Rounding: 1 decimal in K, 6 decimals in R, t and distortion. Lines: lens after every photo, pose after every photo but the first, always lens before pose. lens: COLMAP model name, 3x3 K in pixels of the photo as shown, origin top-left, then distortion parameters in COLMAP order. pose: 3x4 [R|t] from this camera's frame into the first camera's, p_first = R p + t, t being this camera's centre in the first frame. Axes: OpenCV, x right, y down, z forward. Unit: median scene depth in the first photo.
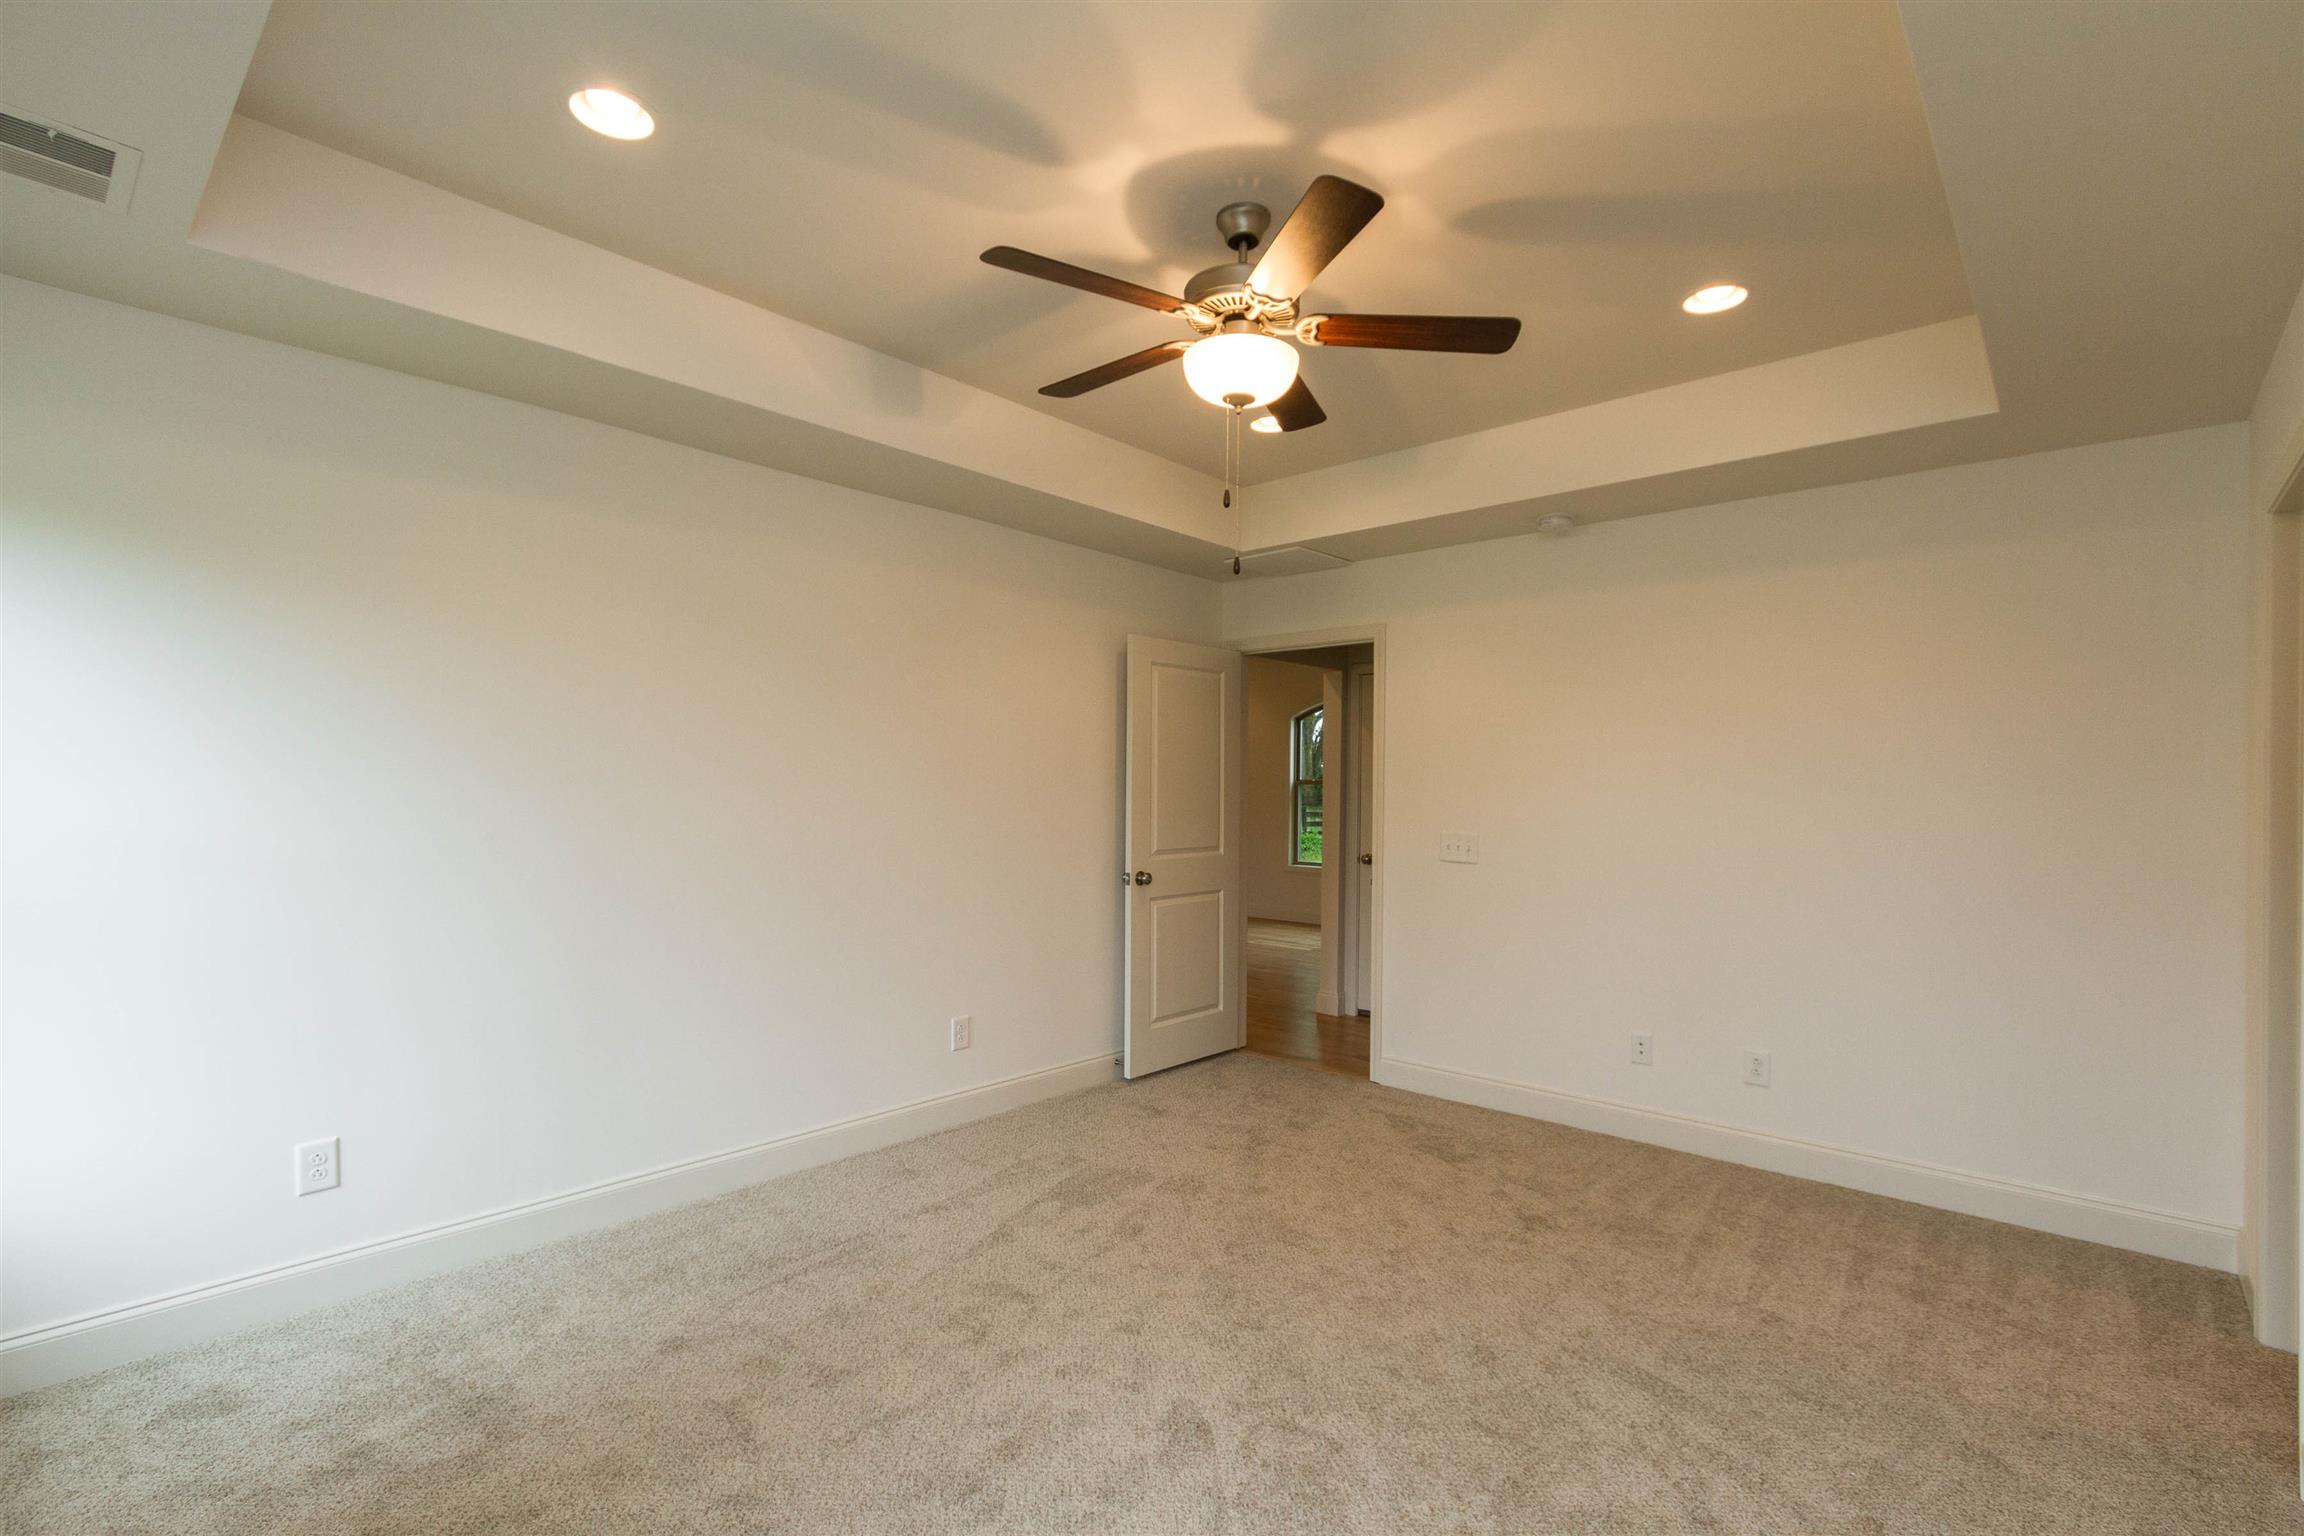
lens RADIAL K [[1046.7, 0, 1162.9], [0, 1046.7, 783.5], [0, 0, 1]] dist [0.007819, -0.001758]
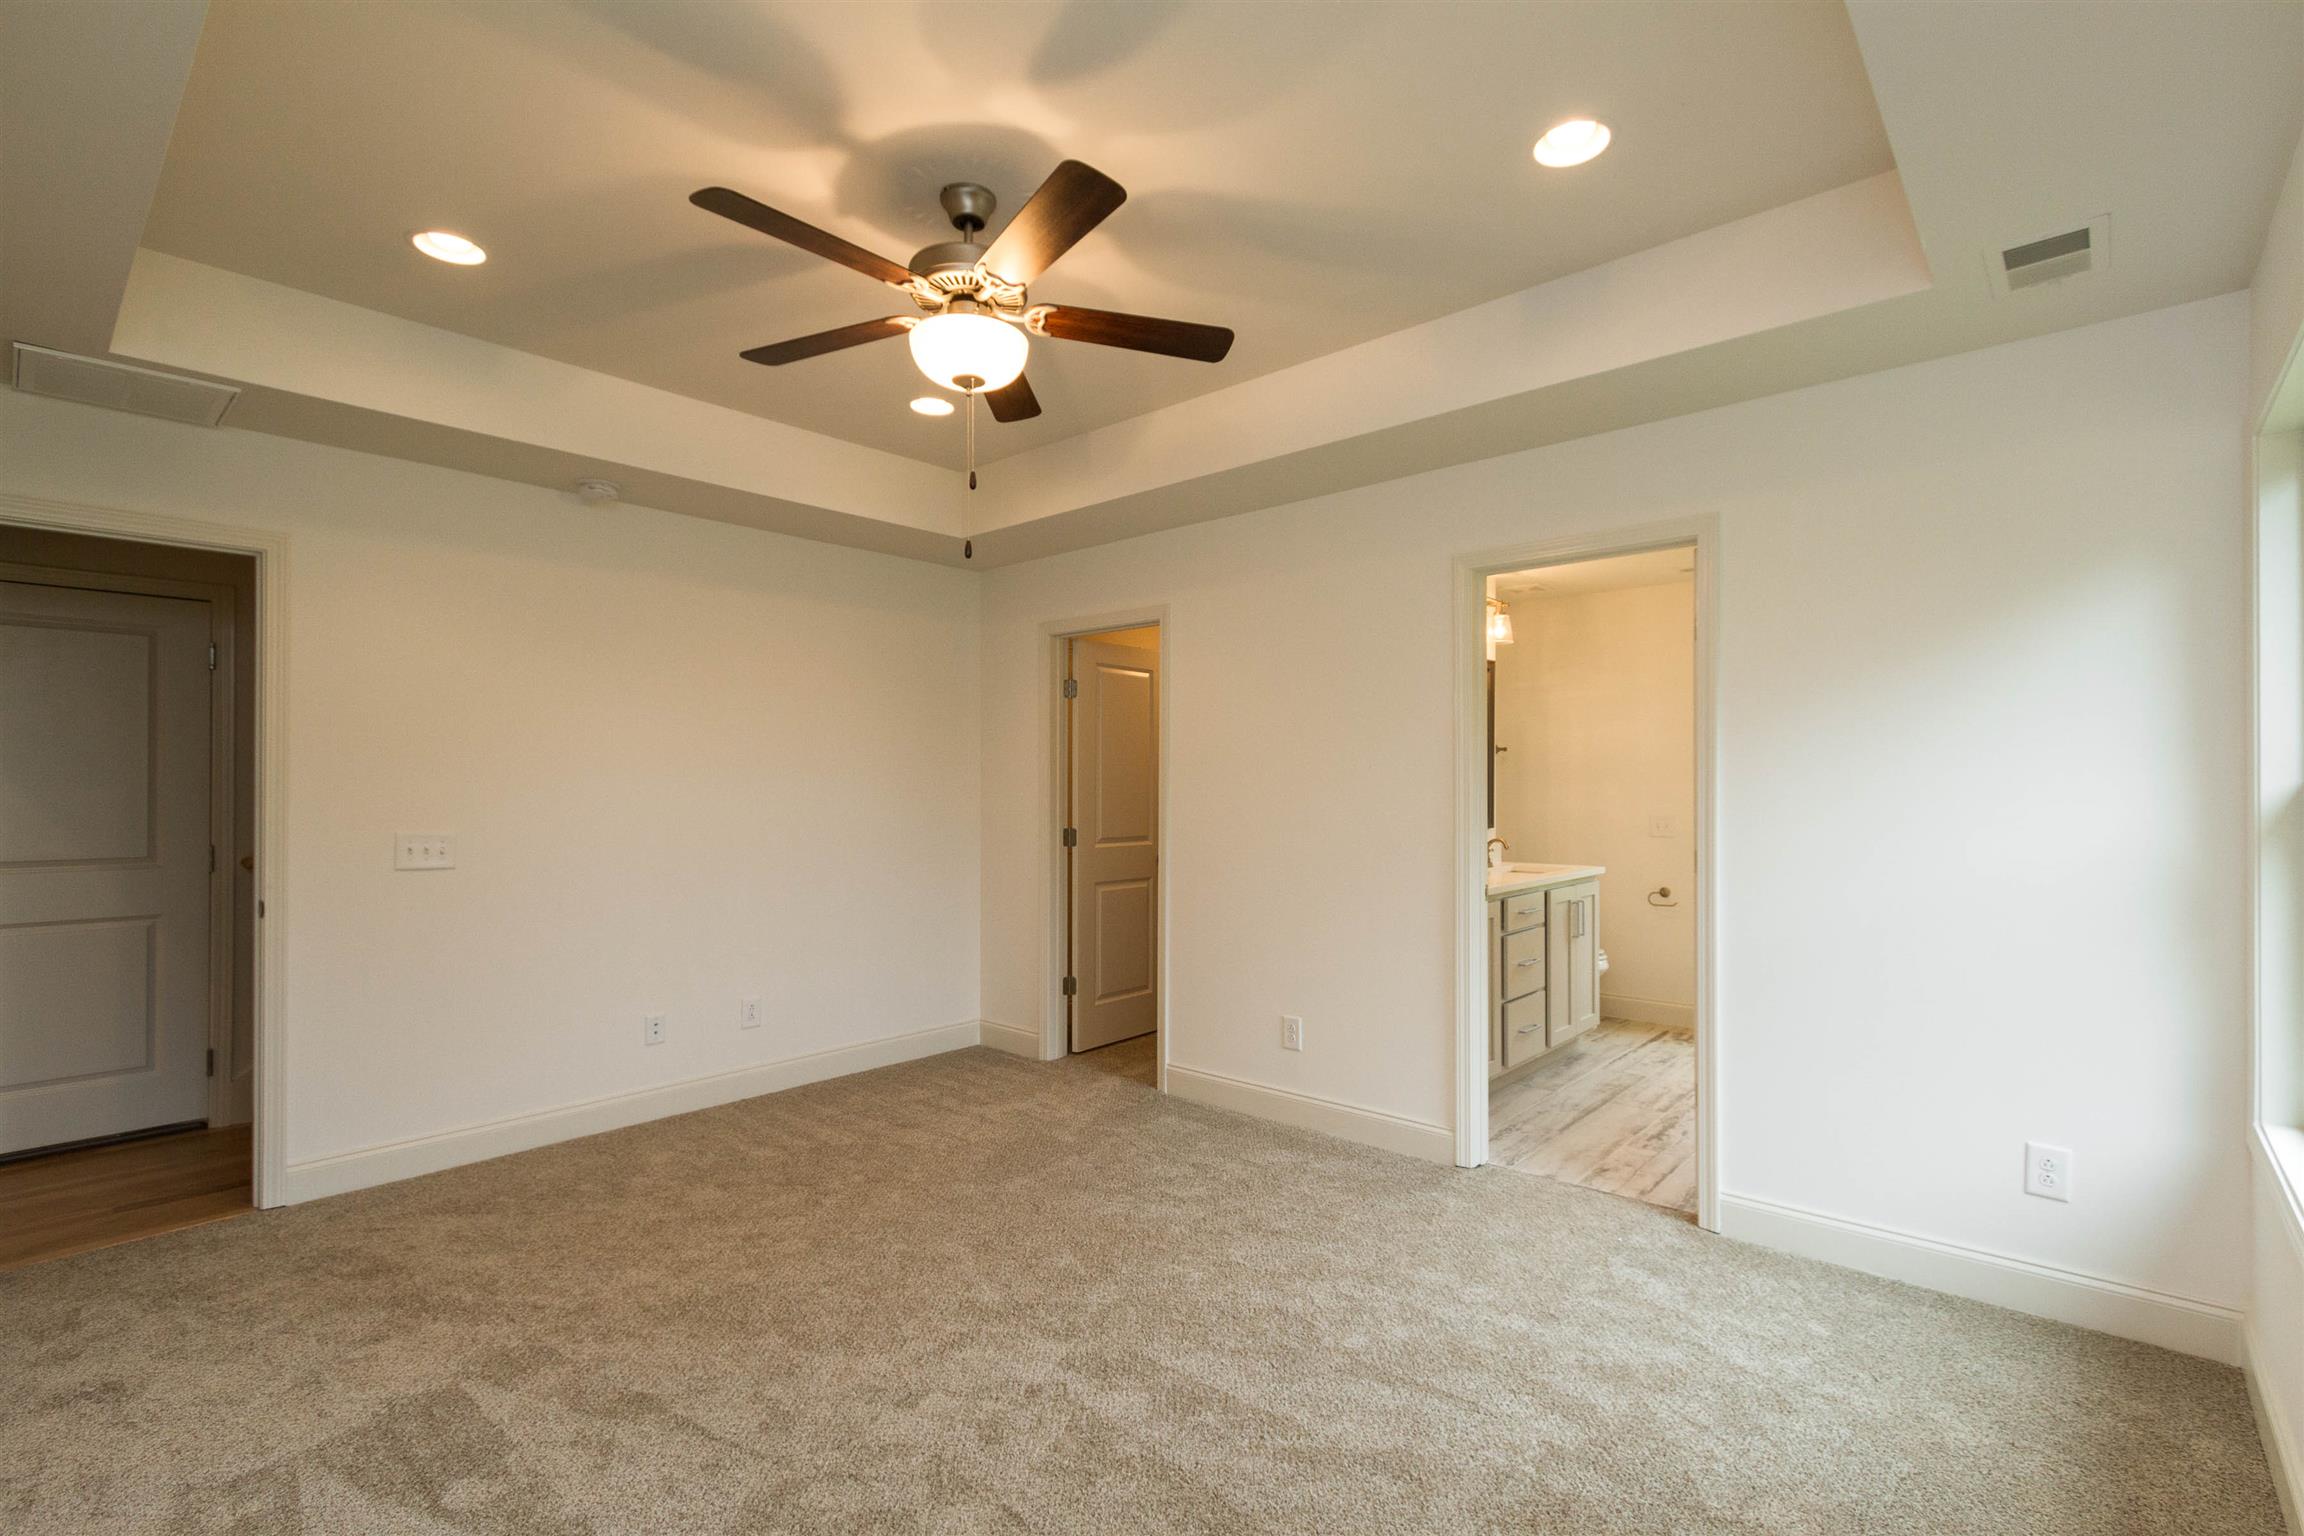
lens RADIAL K [[1046.7, 0, 1162.9], [0, 1046.7, 783.5], [0, 0, 1]] dist [0.007819, -0.001758]
pose [[-0.002789, -0.007134, 0.999971, -0.696623], [-0.005169, 0.999961, 0.007119, 0.002878], [-0.999983, -0.005149, -0.002826, 0.619613]]
